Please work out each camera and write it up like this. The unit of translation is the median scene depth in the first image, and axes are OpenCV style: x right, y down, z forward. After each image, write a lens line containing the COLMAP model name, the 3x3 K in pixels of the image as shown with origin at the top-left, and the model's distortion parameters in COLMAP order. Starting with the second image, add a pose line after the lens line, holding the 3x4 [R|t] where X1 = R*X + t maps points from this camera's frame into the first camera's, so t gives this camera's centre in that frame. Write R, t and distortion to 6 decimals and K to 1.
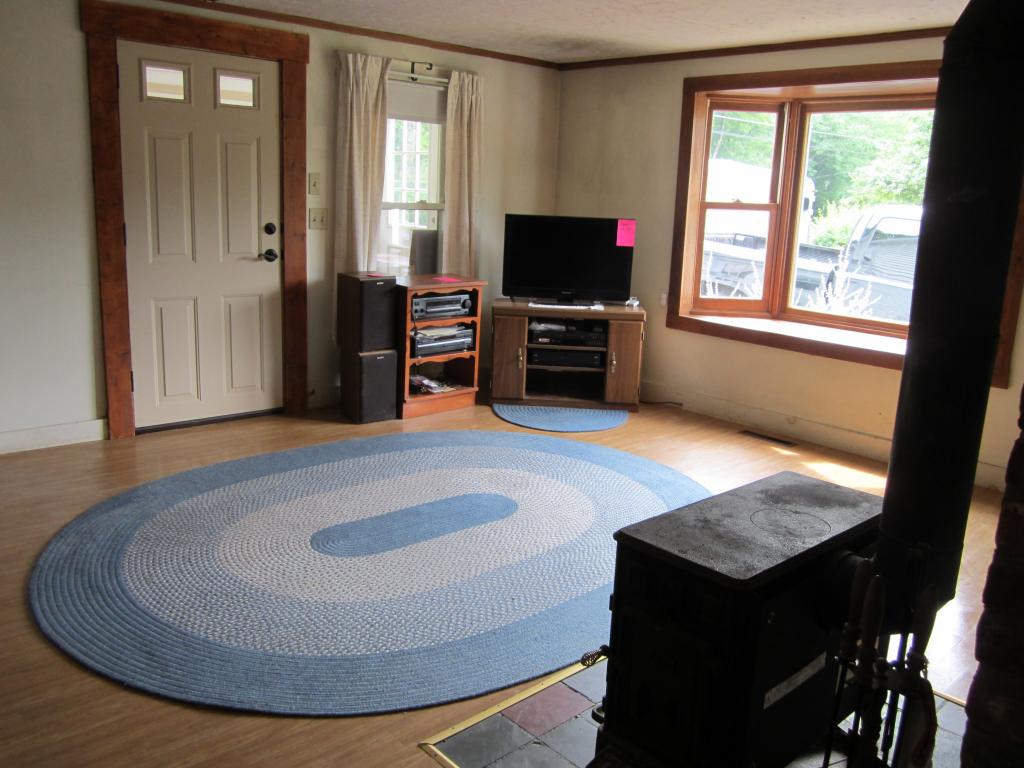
lens RADIAL K [[873.6, 0, 511.3], [0, 873.6, 353.1], [0, 0, 1]] dist [-0.003562, -0.002112]
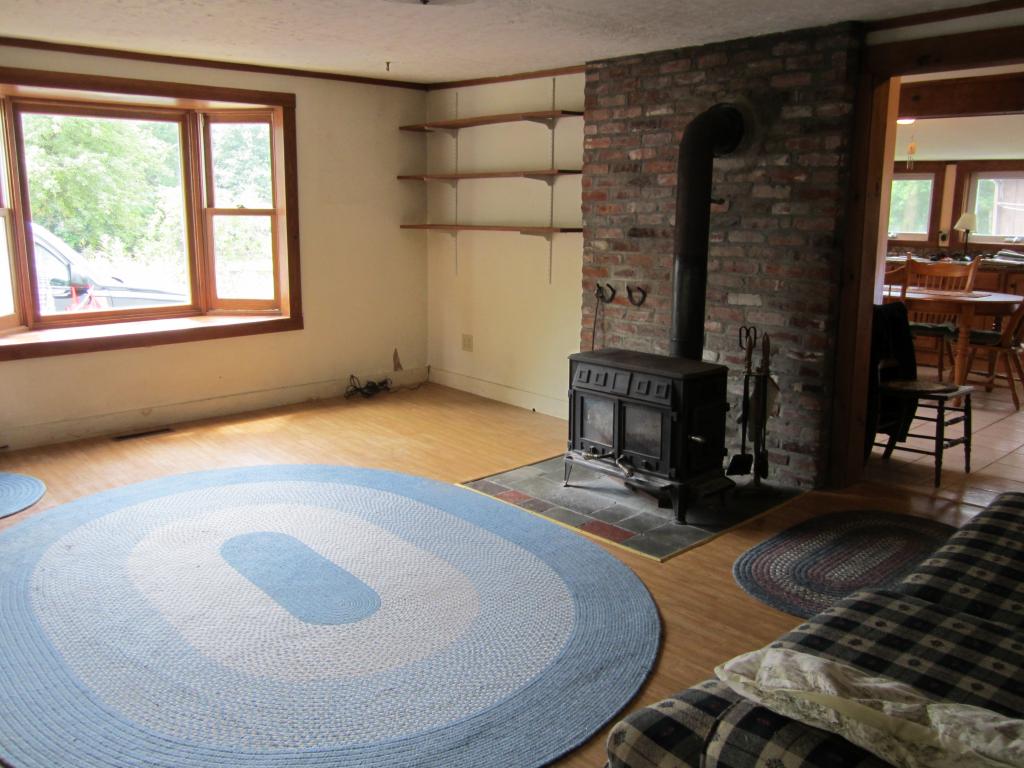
lens RADIAL K [[841.5, 0, 512.0], [0, 841.5, 384.0], [0, 0, 1]] dist [-0.001477, -0.001245]
pose [[-0.019538, -0.244615, 0.969423, -0.796985], [0.183204, 0.952315, 0.243991, -0.146713], [-0.982881, 0.182370, 0.026208, 0.624289]]
